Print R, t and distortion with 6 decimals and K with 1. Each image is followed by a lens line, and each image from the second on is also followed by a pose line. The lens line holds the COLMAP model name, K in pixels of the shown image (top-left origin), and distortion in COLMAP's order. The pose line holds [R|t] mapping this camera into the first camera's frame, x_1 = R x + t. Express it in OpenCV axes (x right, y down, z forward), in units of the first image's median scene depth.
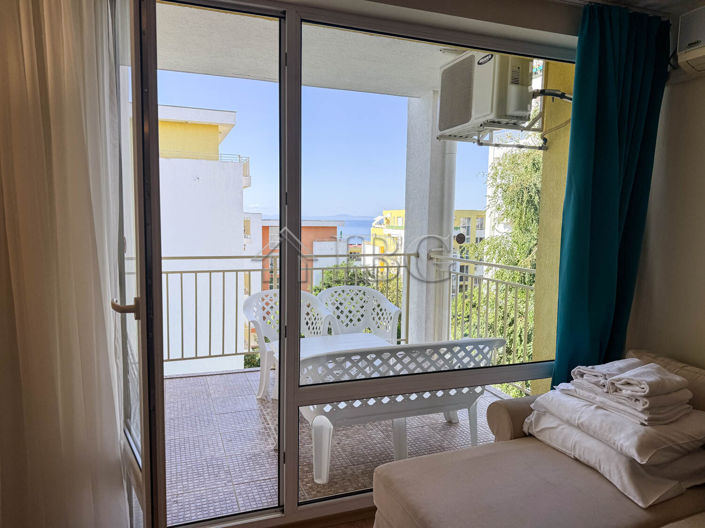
lens RADIAL K [[491.2, 0, 348.9], [0, 491.2, 265.8], [0, 0, 1]] dist [0.153000, -0.269023]
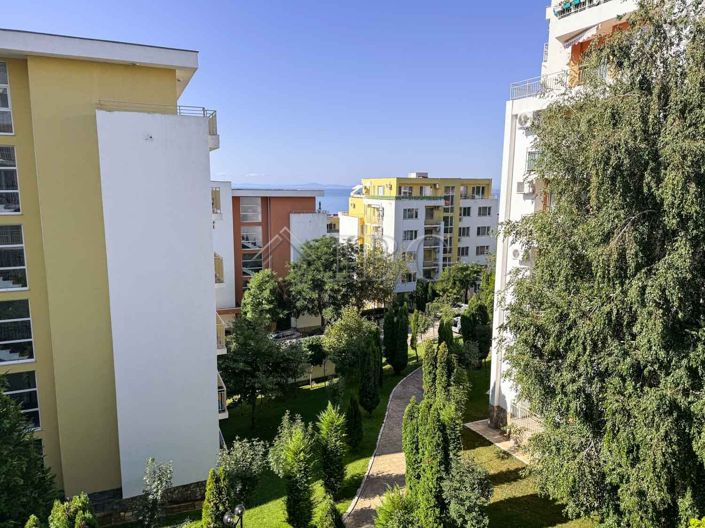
lens RADIAL K [[488.2, 0, 361.1], [0, 488.2, 264.3], [0, 0, 1]] dist [0.005285, -0.000369]
pose [[0.996392, -0.014570, 0.083611, -0.039139], [0.009502, 0.998111, 0.060695, -0.019573], [-0.084337, -0.059681, 0.994648, 0.189240]]
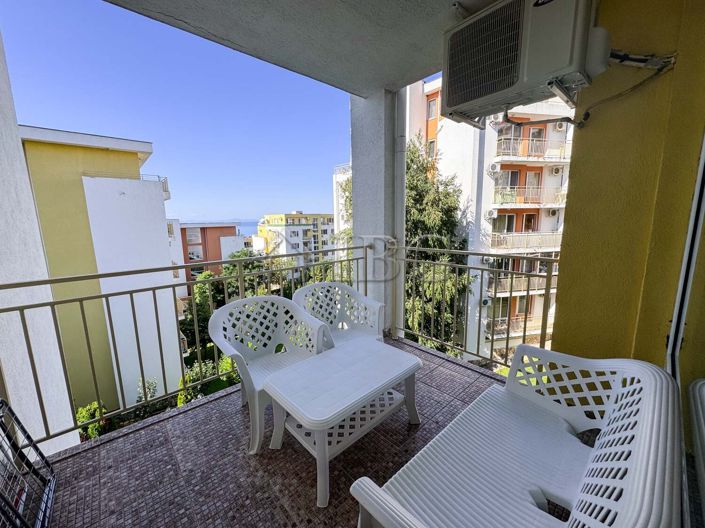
lens RADIAL K [[281.5, 0, 352.1], [0, 281.5, 263.4], [0, 0, 1]] dist [-0.001239, 0.000335]
pose [[0.929079, -0.086943, 0.359518, -0.027350], [0.065587, 0.995303, 0.071203, -0.006650], [-0.364020, -0.042574, 0.930418, 0.090667]]
